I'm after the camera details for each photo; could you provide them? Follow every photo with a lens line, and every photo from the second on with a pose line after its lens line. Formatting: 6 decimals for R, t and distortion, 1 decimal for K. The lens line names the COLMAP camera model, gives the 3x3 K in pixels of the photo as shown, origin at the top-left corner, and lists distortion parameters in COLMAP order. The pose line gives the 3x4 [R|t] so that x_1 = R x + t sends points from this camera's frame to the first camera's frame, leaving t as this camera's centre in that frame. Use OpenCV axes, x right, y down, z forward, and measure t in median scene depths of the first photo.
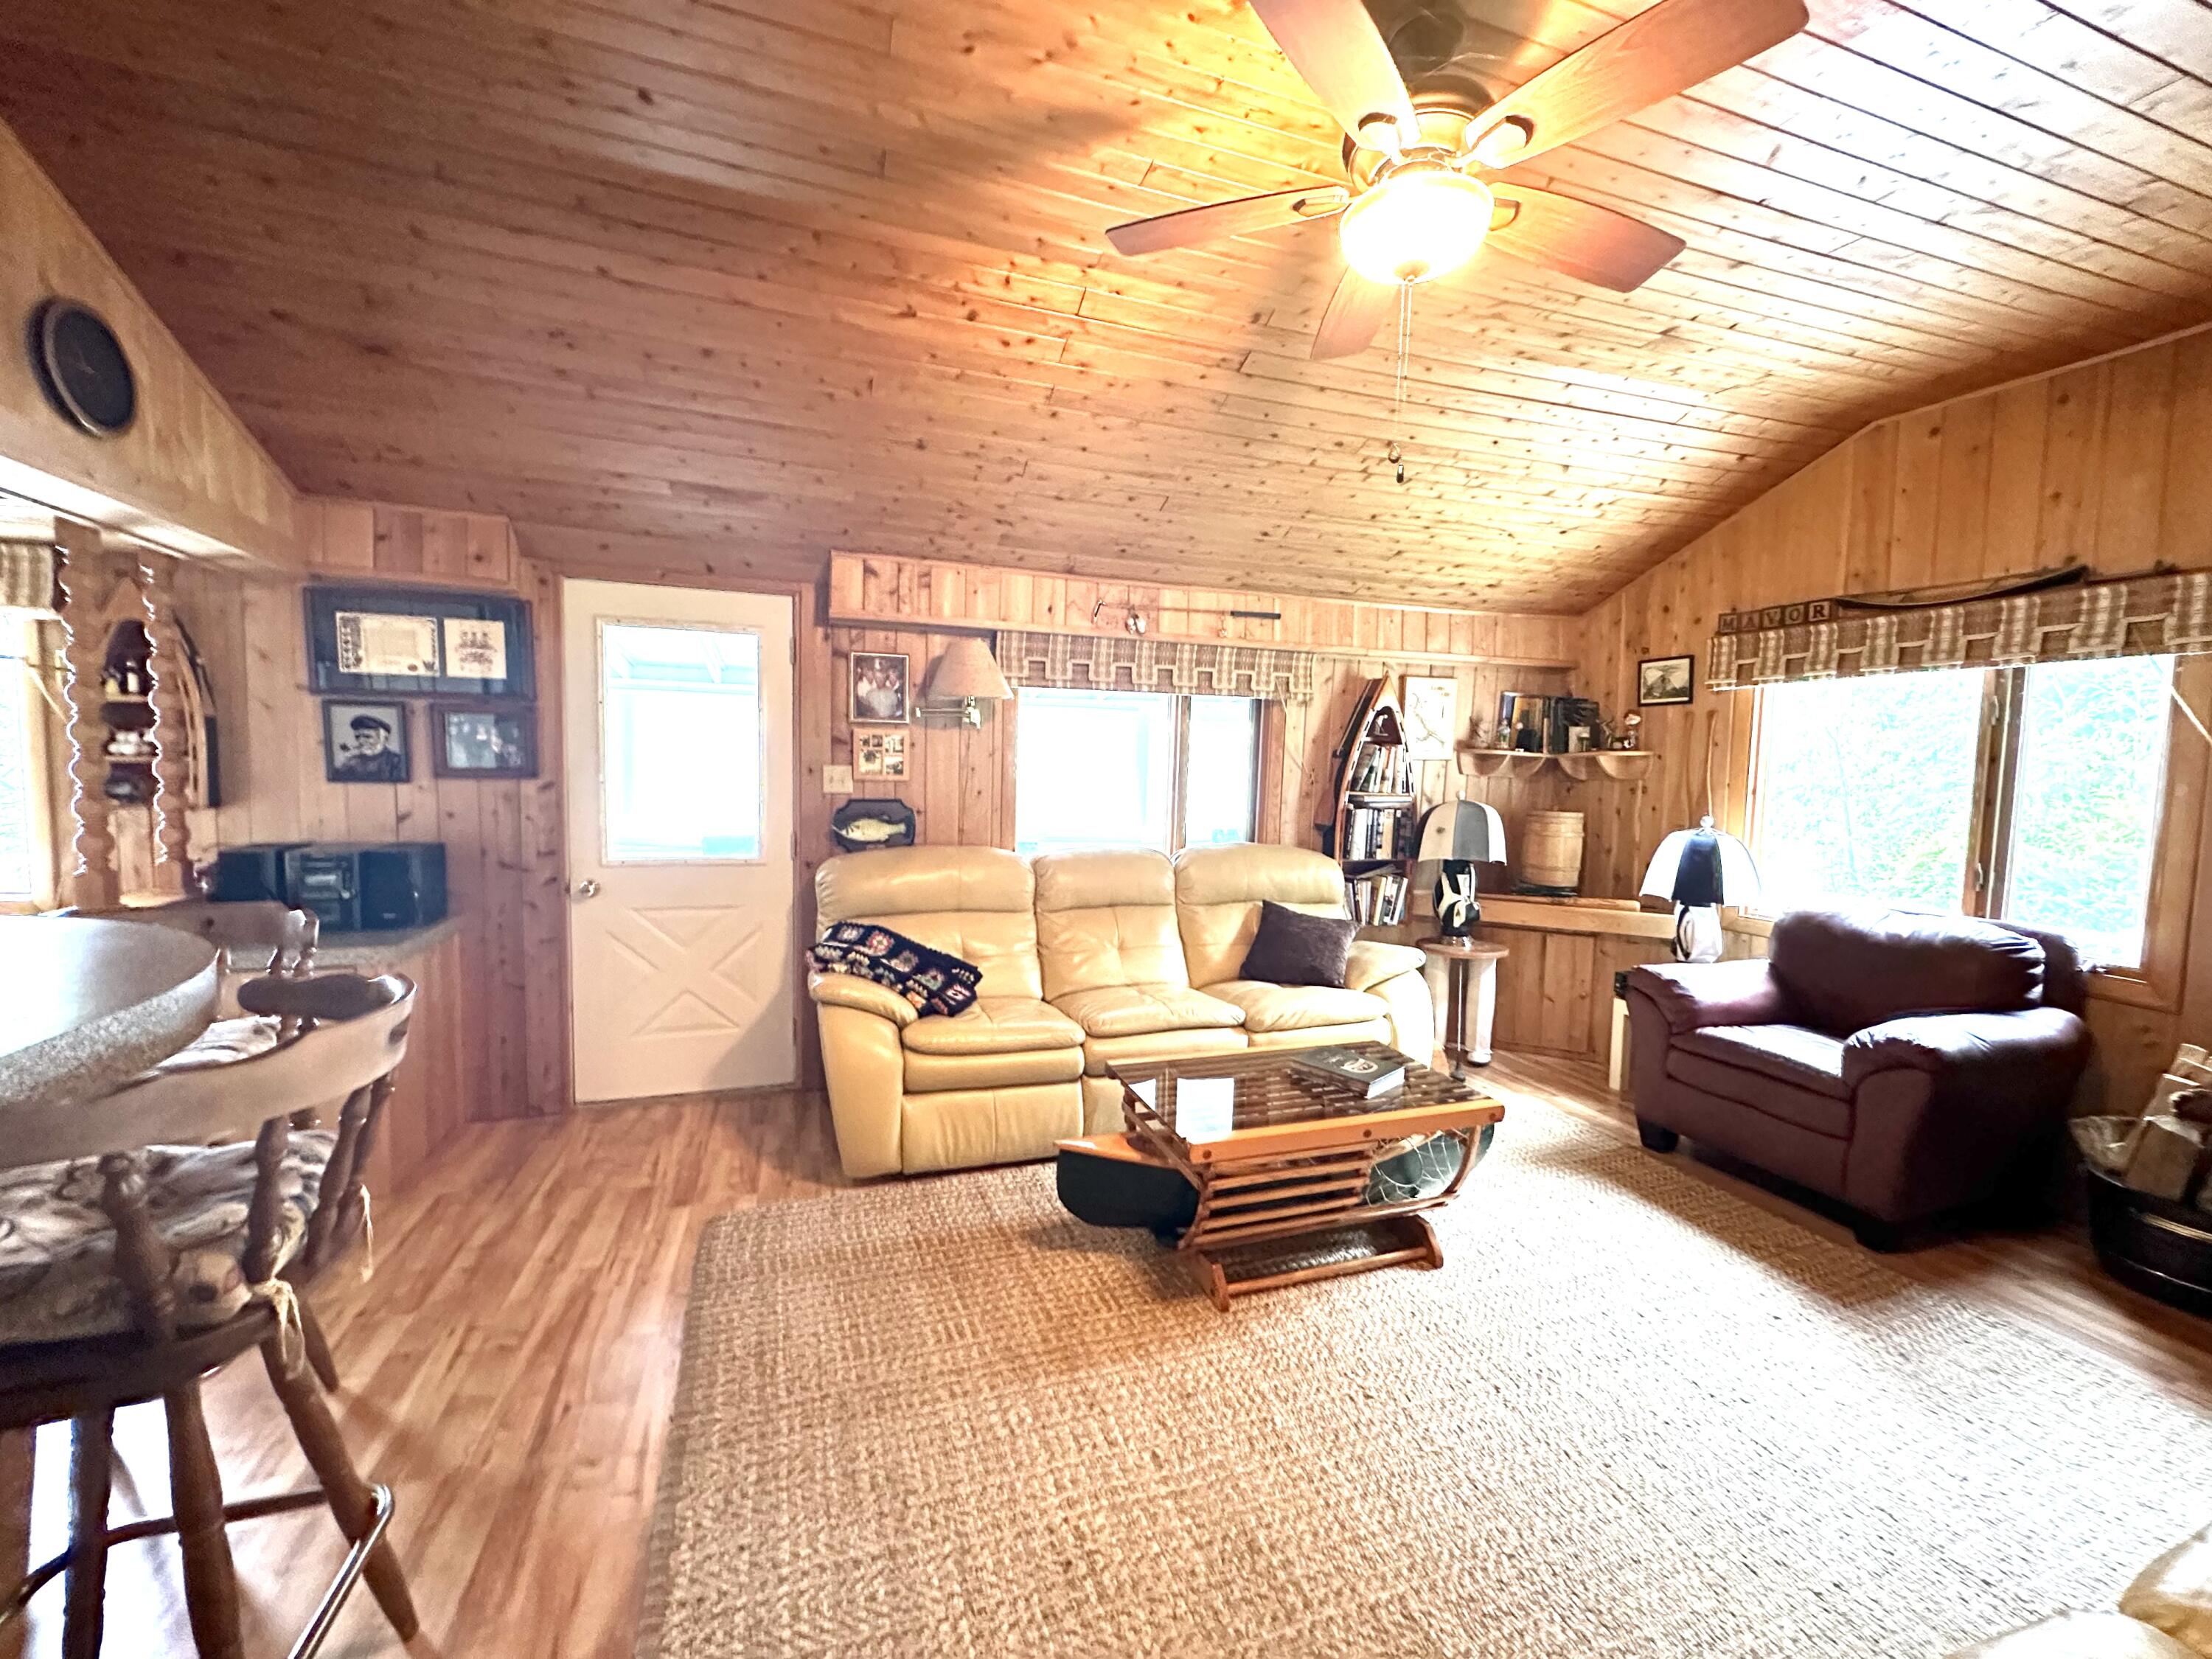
lens RADIAL K [[882.1, 0, 1104.6], [0, 882.1, 828.0], [0, 0, 1]] dist [-0.006054, 0.001034]
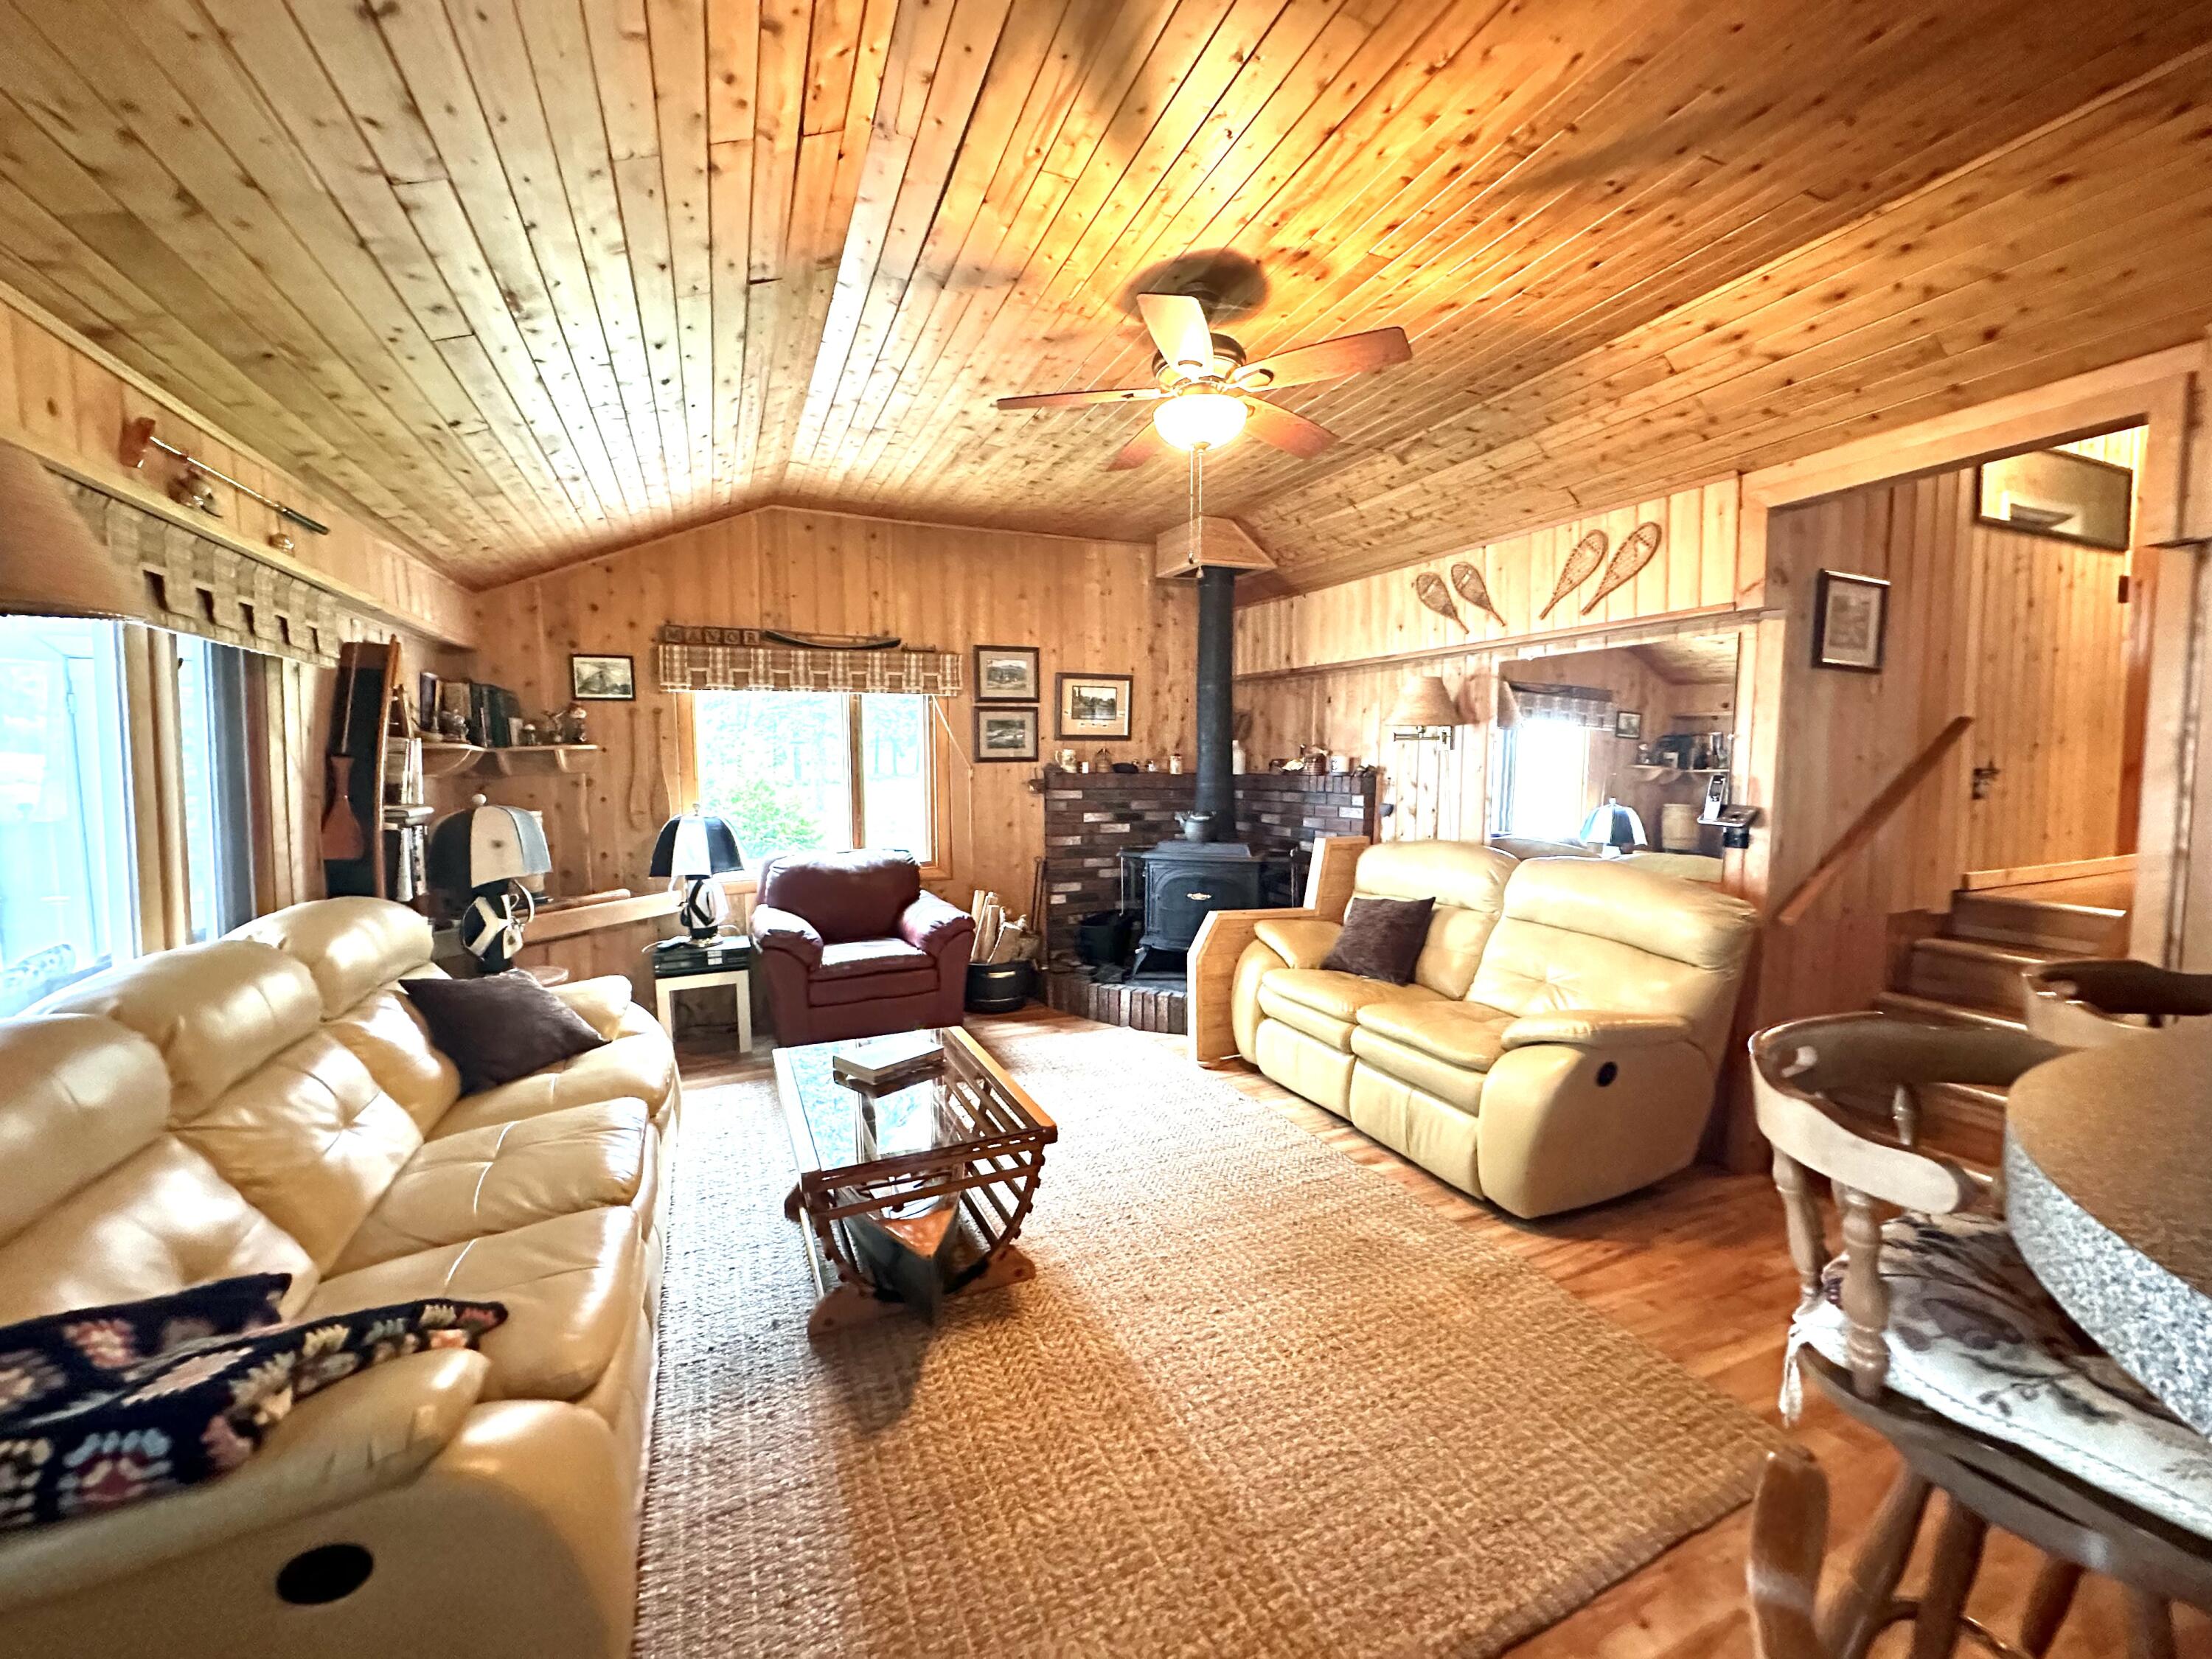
lens RADIAL K [[882.1, 0, 1110.7], [0, 882.1, 828.3], [0, 0, 1]] dist [-0.006054, 0.001034]
pose [[-0.094956, -0.098680, 0.990578, -0.619173], [0.081506, 0.990963, 0.106531, -0.067546], [-0.992139, 0.090854, -0.086054, 0.666781]]
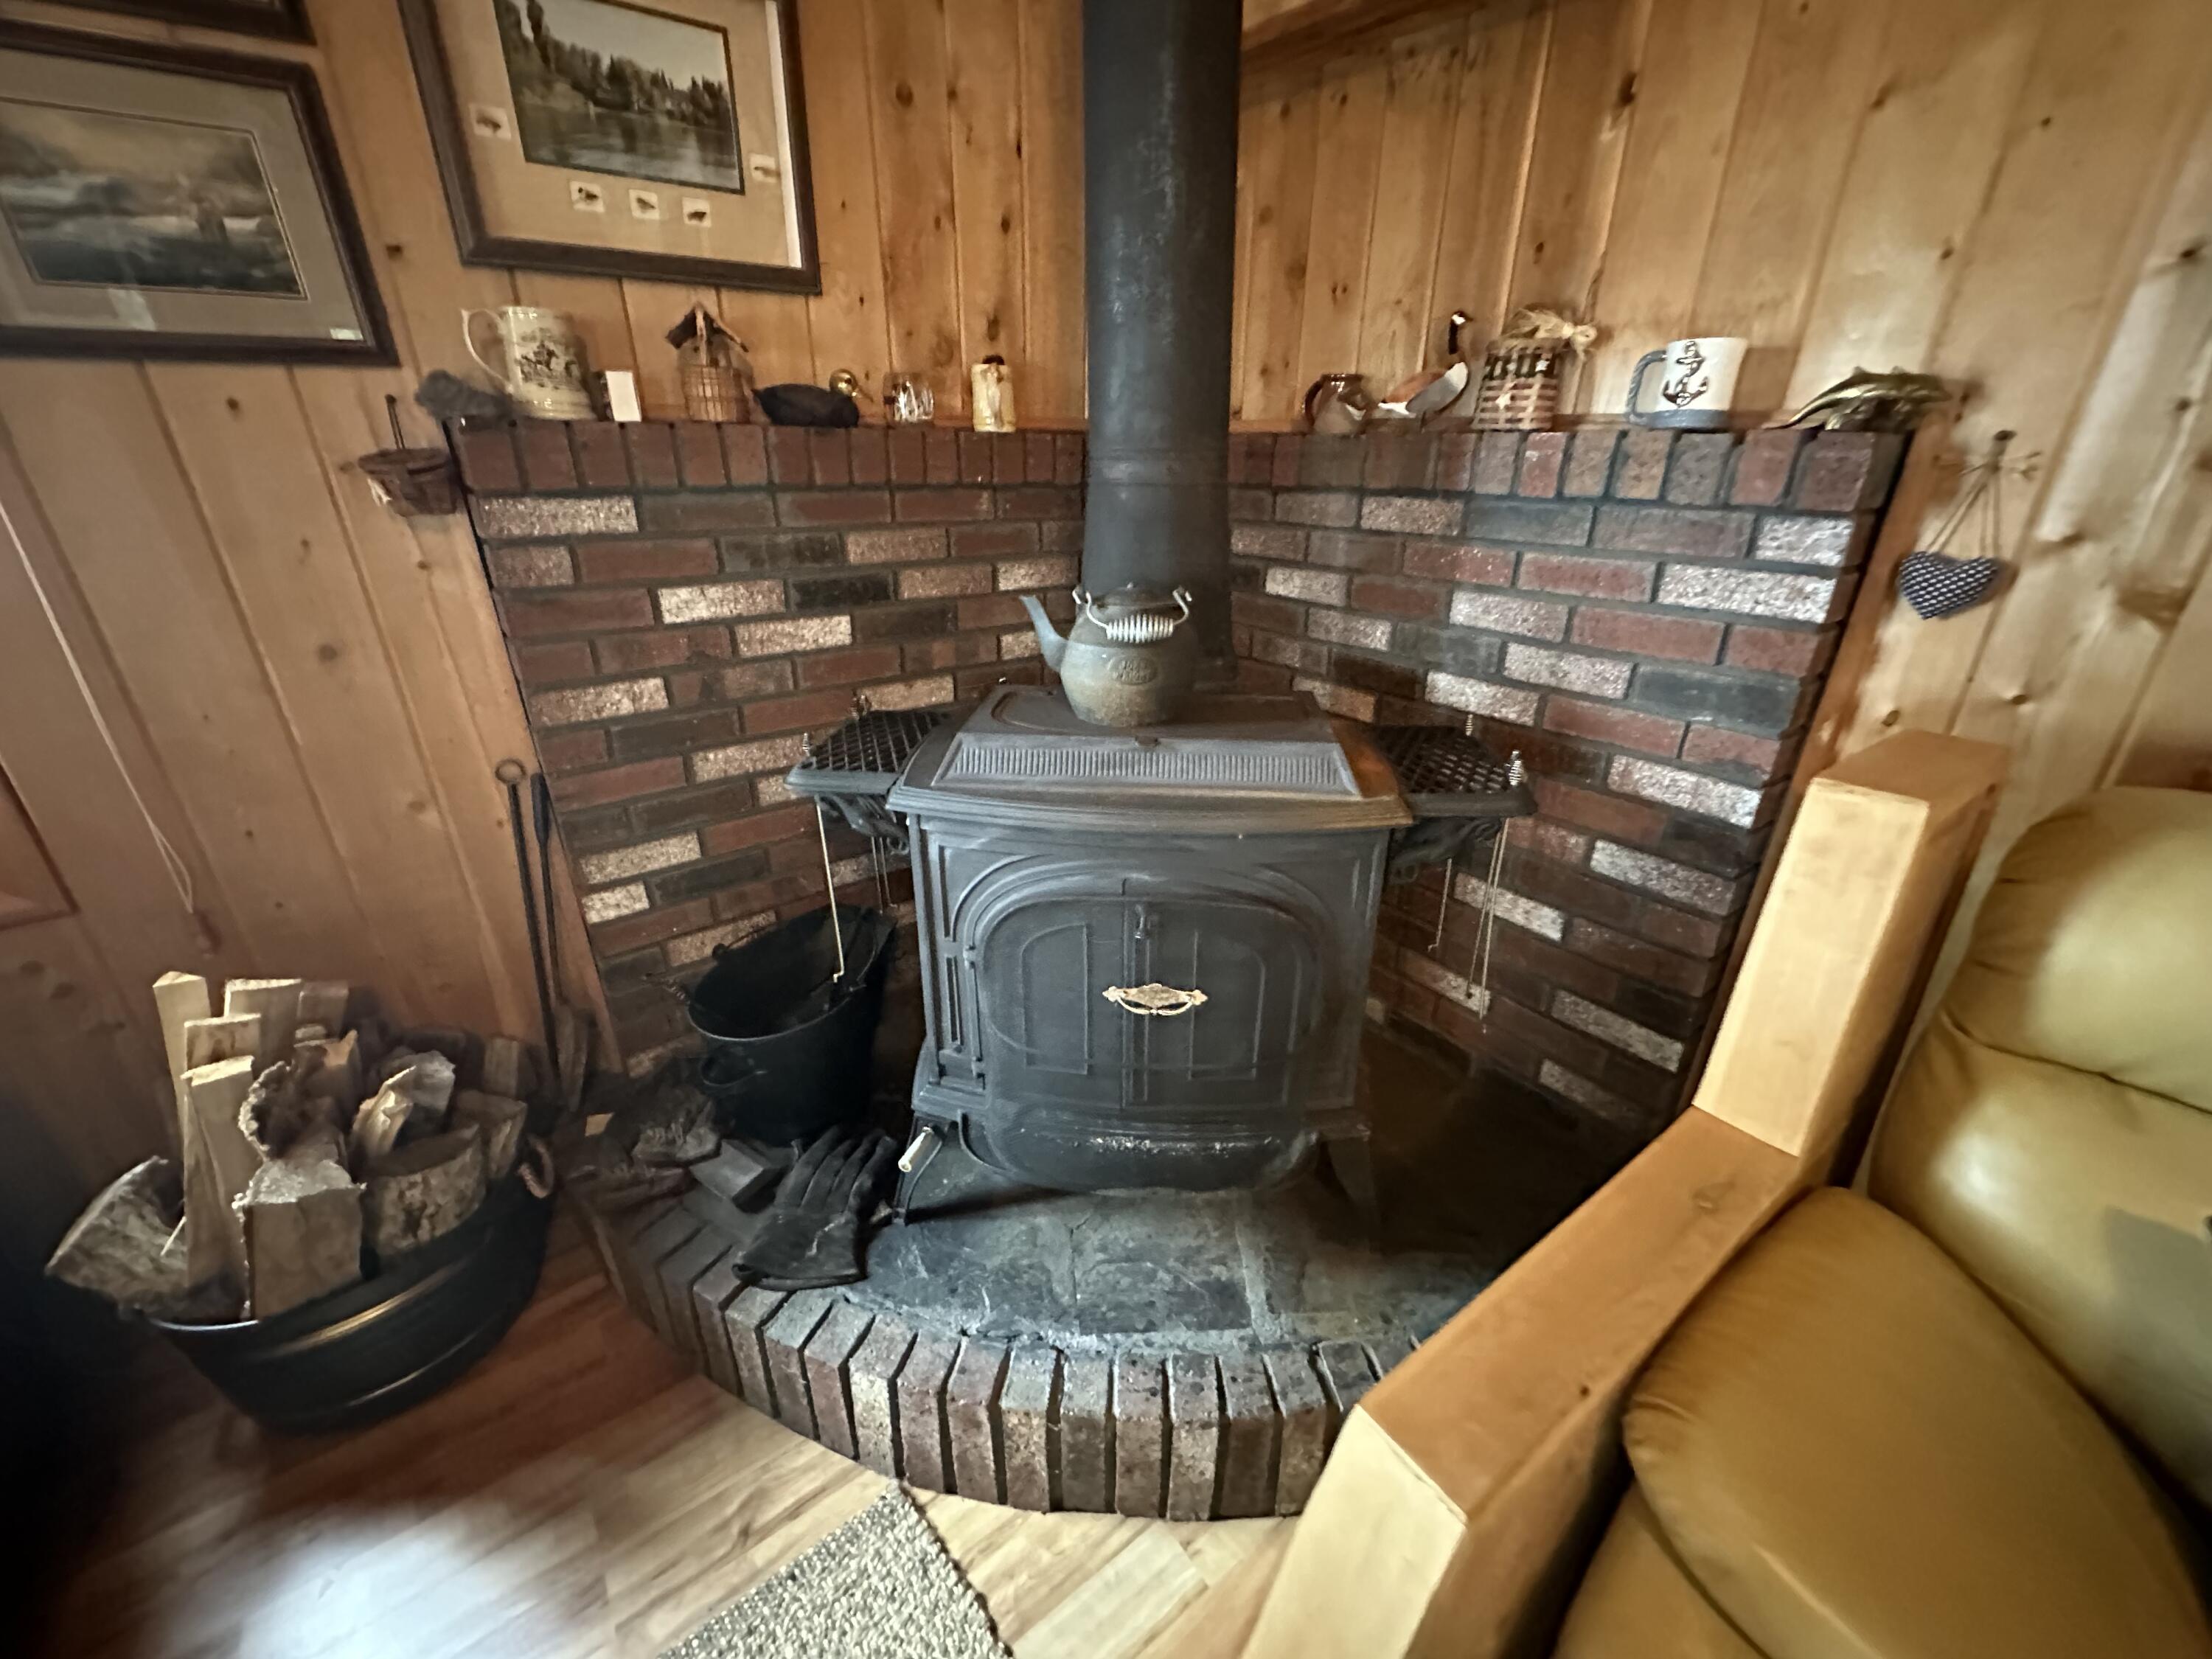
lens RADIAL K [[882.1, 0, 1108.8], [0, 882.1, 827.3], [0, 0, 1]] dist [-0.006054, 0.001034]
pose [[-0.316425, -0.401794, 0.859323, 0.560015], [0.070897, 0.893319, 0.443796, 0.005620], [-0.945964, 0.201351, -0.254183, 0.492117]]
